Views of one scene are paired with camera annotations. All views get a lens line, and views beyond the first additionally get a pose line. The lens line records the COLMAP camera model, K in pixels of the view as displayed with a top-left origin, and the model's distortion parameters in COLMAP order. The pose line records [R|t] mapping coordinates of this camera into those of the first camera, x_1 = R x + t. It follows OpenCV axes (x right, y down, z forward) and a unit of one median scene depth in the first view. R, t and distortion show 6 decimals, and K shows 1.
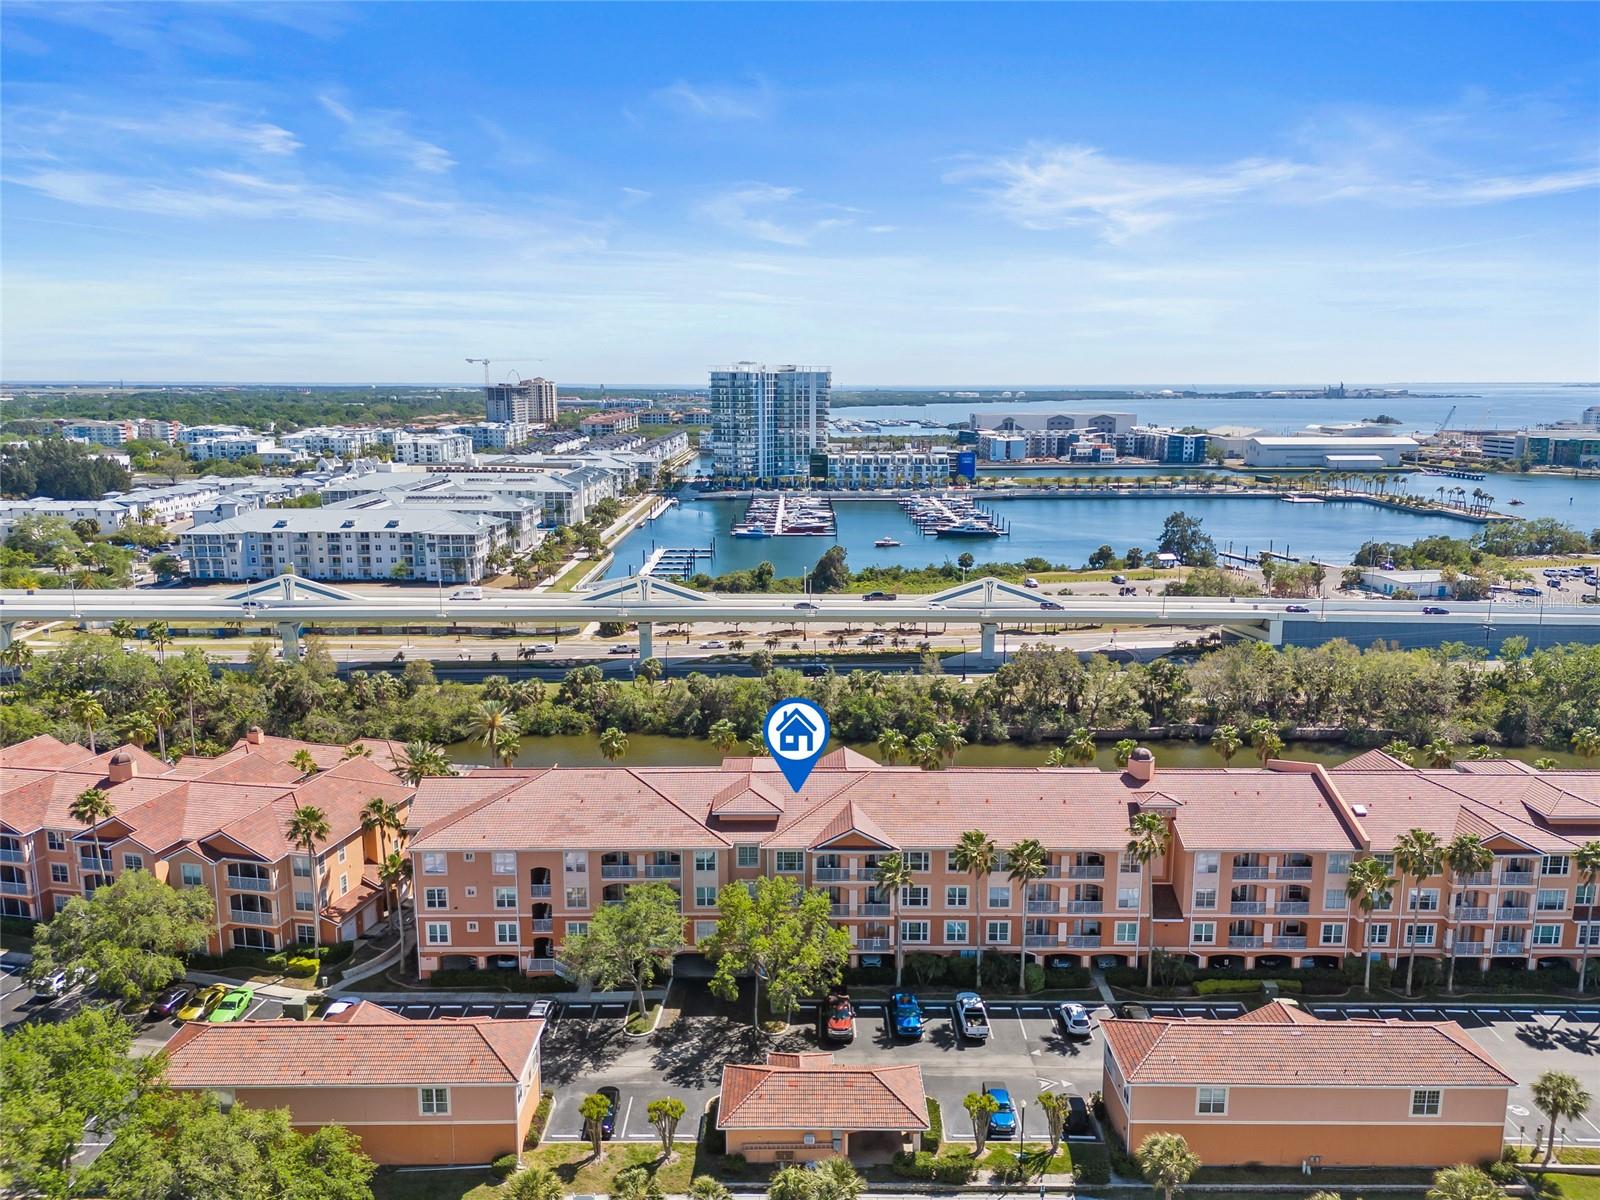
lens RADIAL K [[1204.4, 0, 800.7], [0, 1204.4, 602.6], [0, 0, 1]] dist [0.059330, -0.042479]
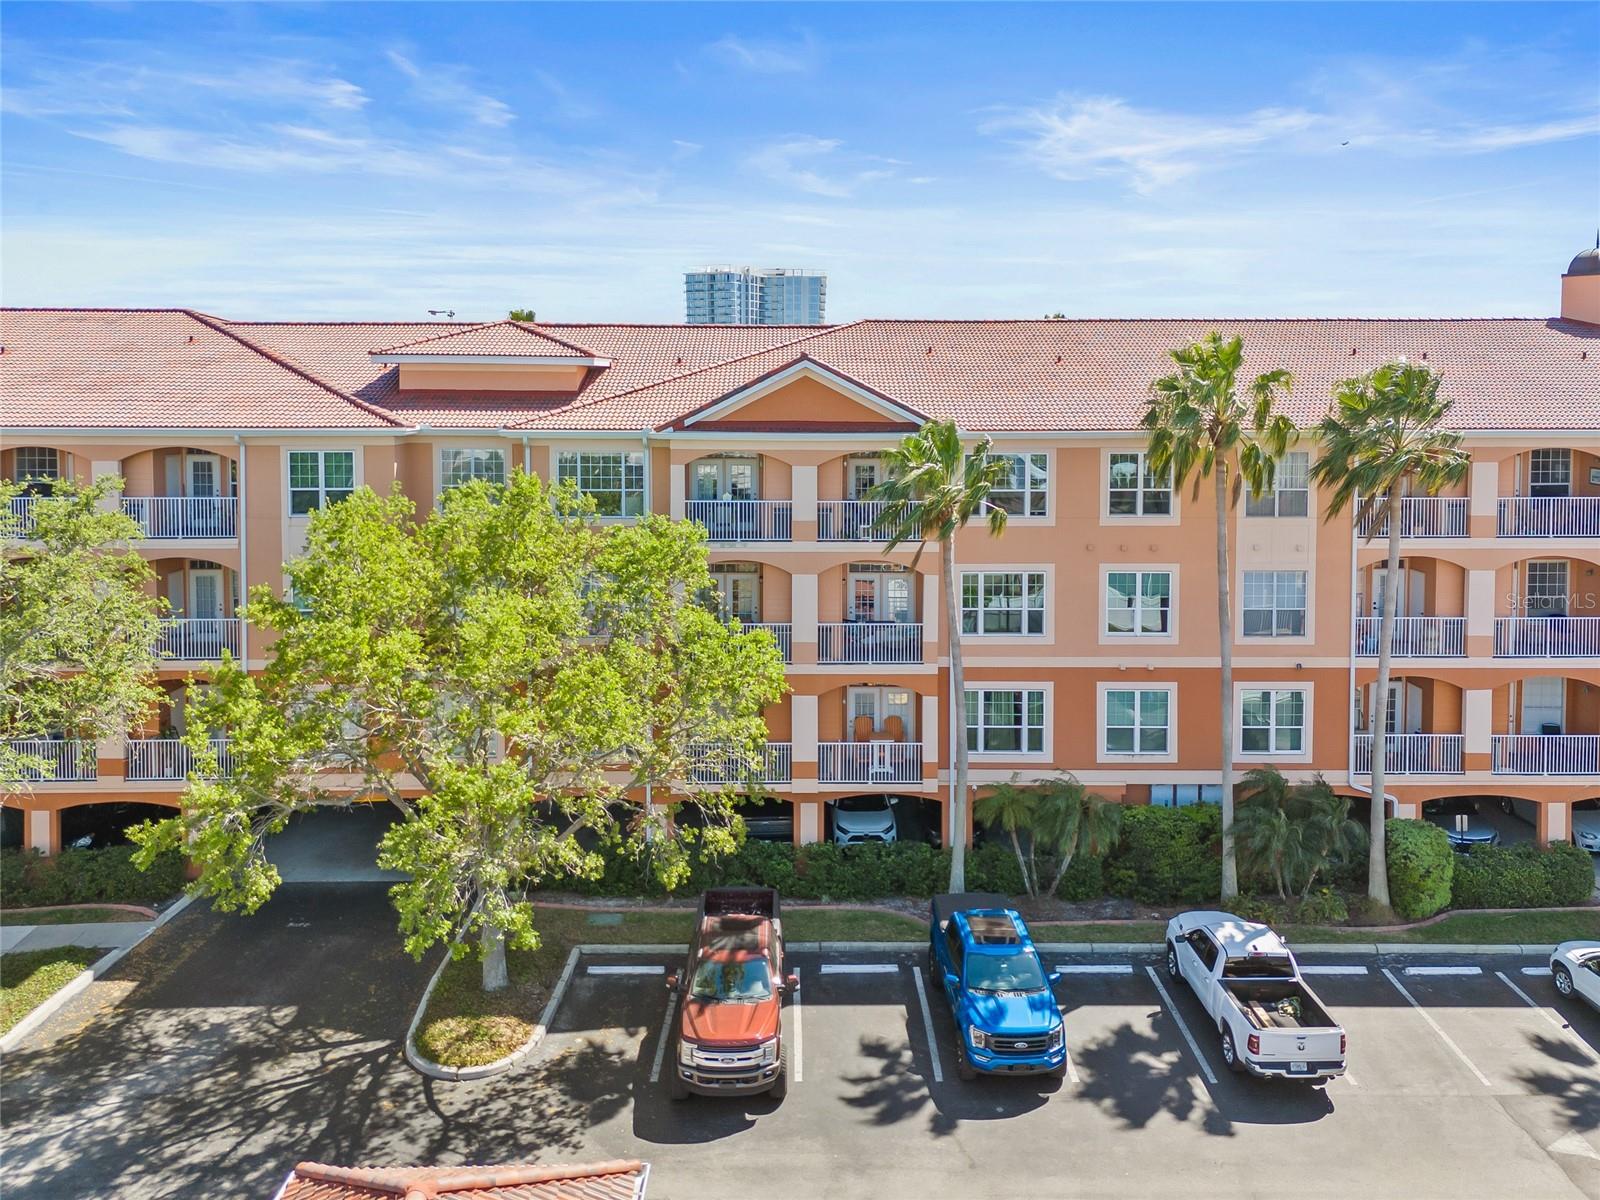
lens RADIAL K [[1204.4, 0, 819.6], [0, 1204.4, 458.6], [0, 0, 1]] dist [0.059330, -0.042479]
pose [[0.999914, -0.001108, 0.013080, 0.042872], [0.002868, 0.990793, -0.135352, 0.247093], [-0.012809, 0.135378, 0.990711, 0.683399]]
